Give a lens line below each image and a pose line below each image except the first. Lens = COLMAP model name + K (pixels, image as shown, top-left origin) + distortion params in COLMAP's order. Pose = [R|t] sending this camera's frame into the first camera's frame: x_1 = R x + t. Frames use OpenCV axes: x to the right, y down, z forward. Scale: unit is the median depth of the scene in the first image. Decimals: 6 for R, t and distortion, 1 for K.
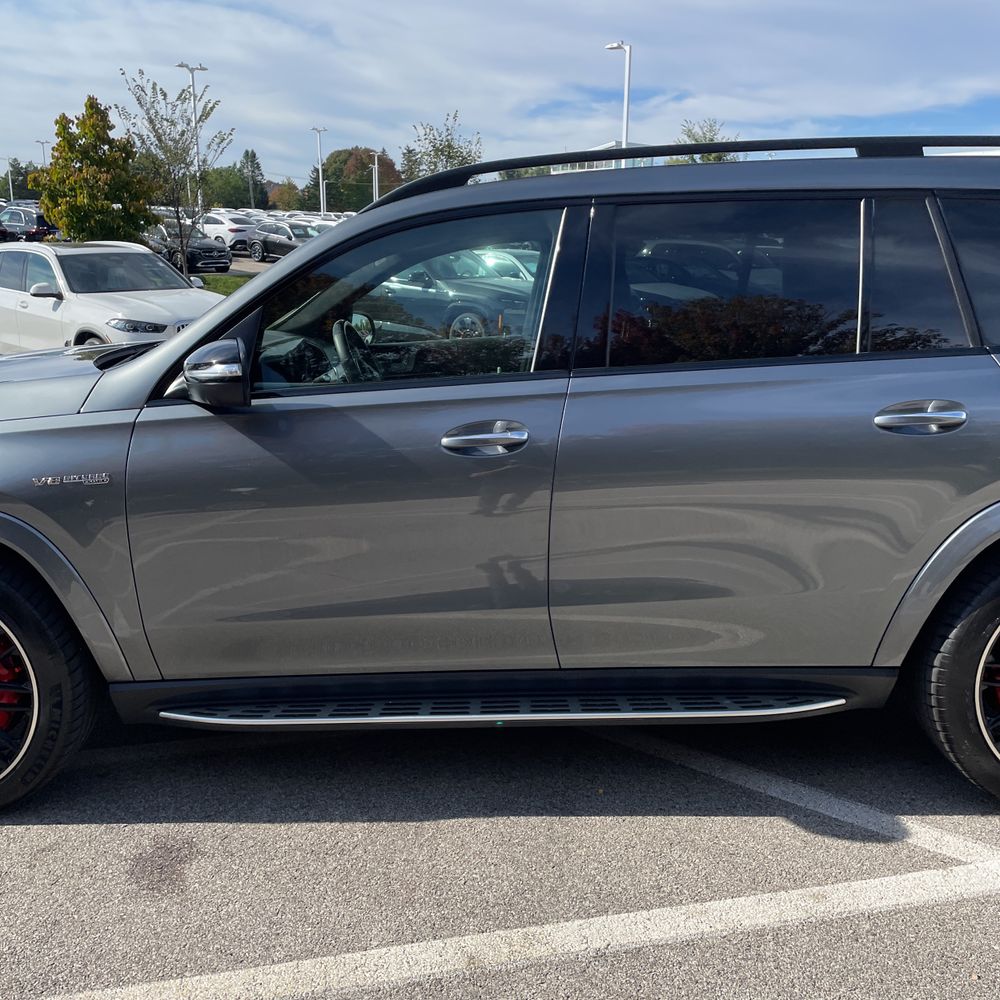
lens RADIAL K [[1020.5, 0, 500.0], [0, 1020.5, 500.0], [0, 0, 1]] dist [0.083903, -0.117372]
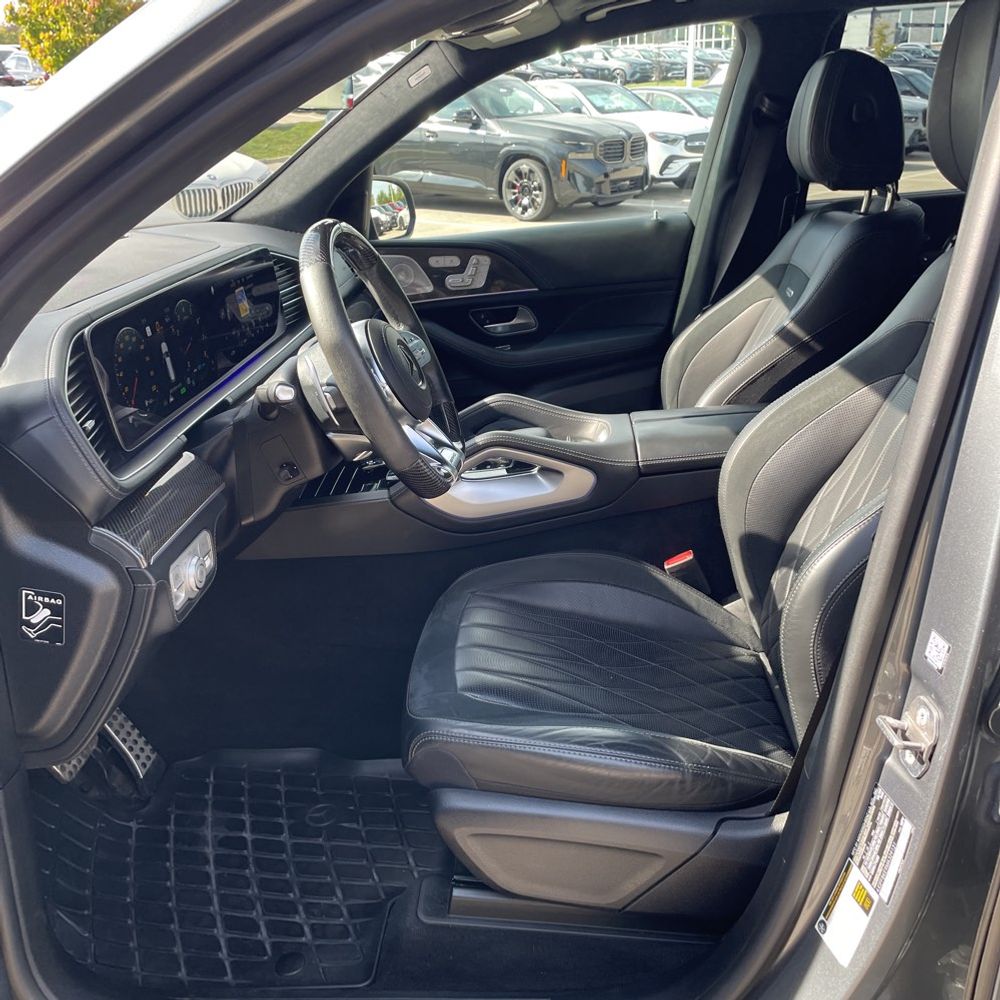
lens RADIAL K [[1020.8, 0, 500.0], [0, 1020.8, 500.0], [0, 0, 1]] dist [0.012930, 0.004630]
pose [[0.998855, -0.012345, -0.046224, -0.014760], [0.018878, 0.989442, 0.143695, -0.025260], [0.043962, -0.144403, 0.988542, 0.122703]]
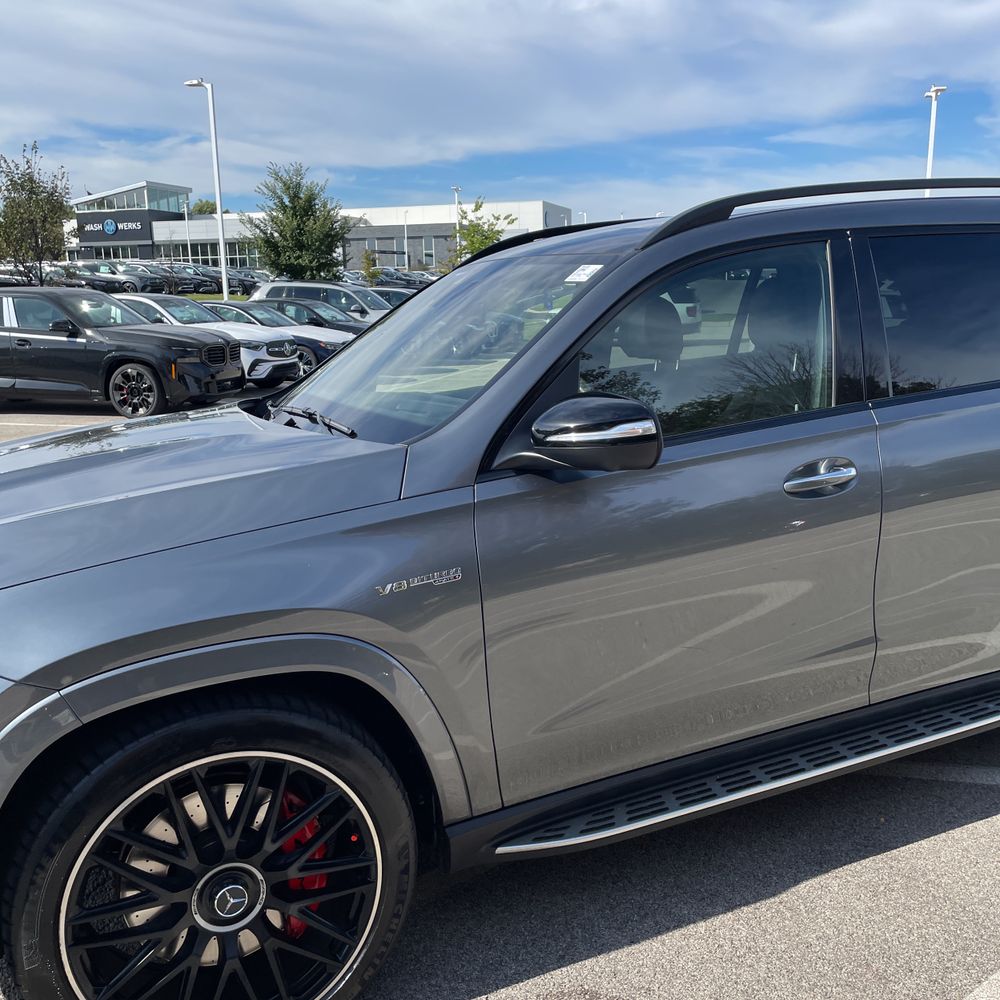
lens RADIAL K [[1010.1, 0, 523.0], [0, 1010.1, 526.7], [0, 0, 1]] dist [0.059619, -0.079270]
pose [[0.896789, -0.115237, 0.427189, -0.110088], [0.120578, 0.992596, 0.014633, -0.010508], [-0.425712, 0.038387, 0.904044, 0.042609]]
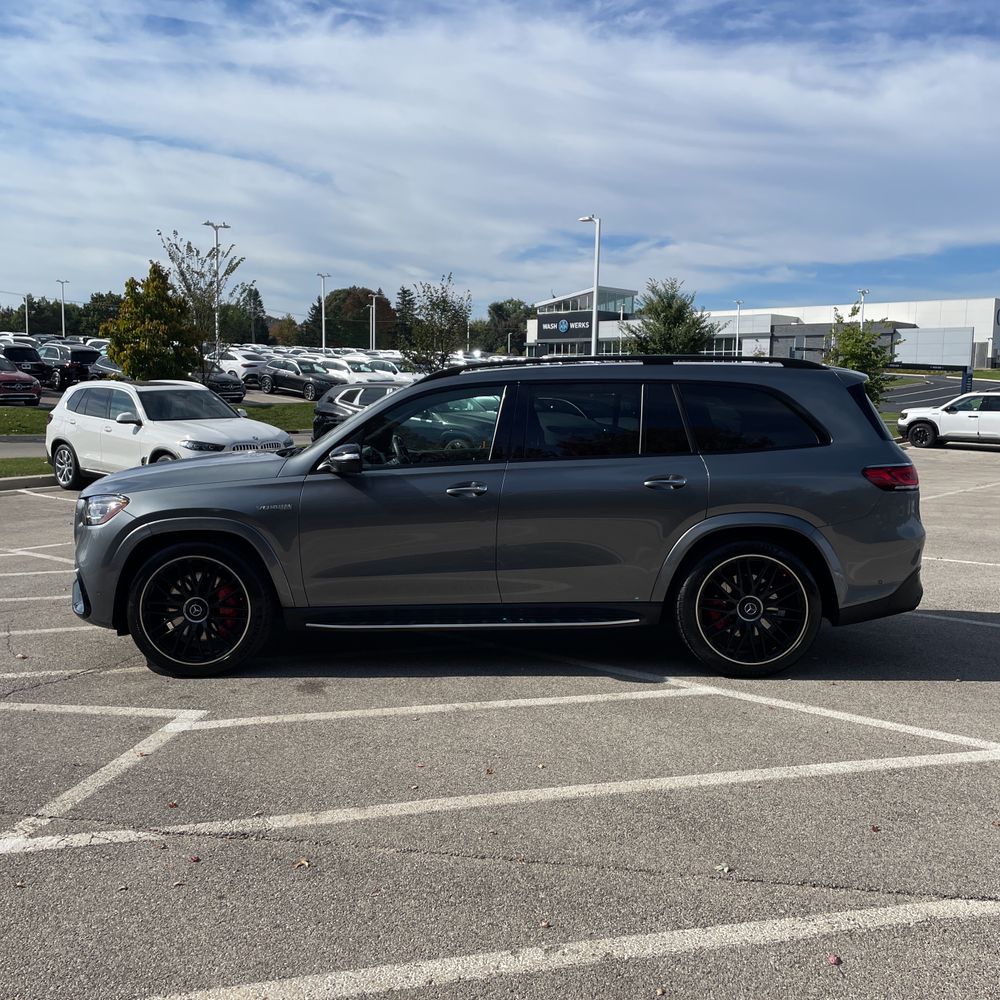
lens RADIAL K [[1020.5, 0, 500.0], [0, 1020.5, 500.0], [0, 0, 1]] dist [0.083903, -0.117372]
pose [[0.999870, 0.011234, 0.011572, 0.004991], [-0.009704, 0.992145, -0.124713, 0.037125], [-0.012882, 0.124585, 0.992125, -0.184182]]
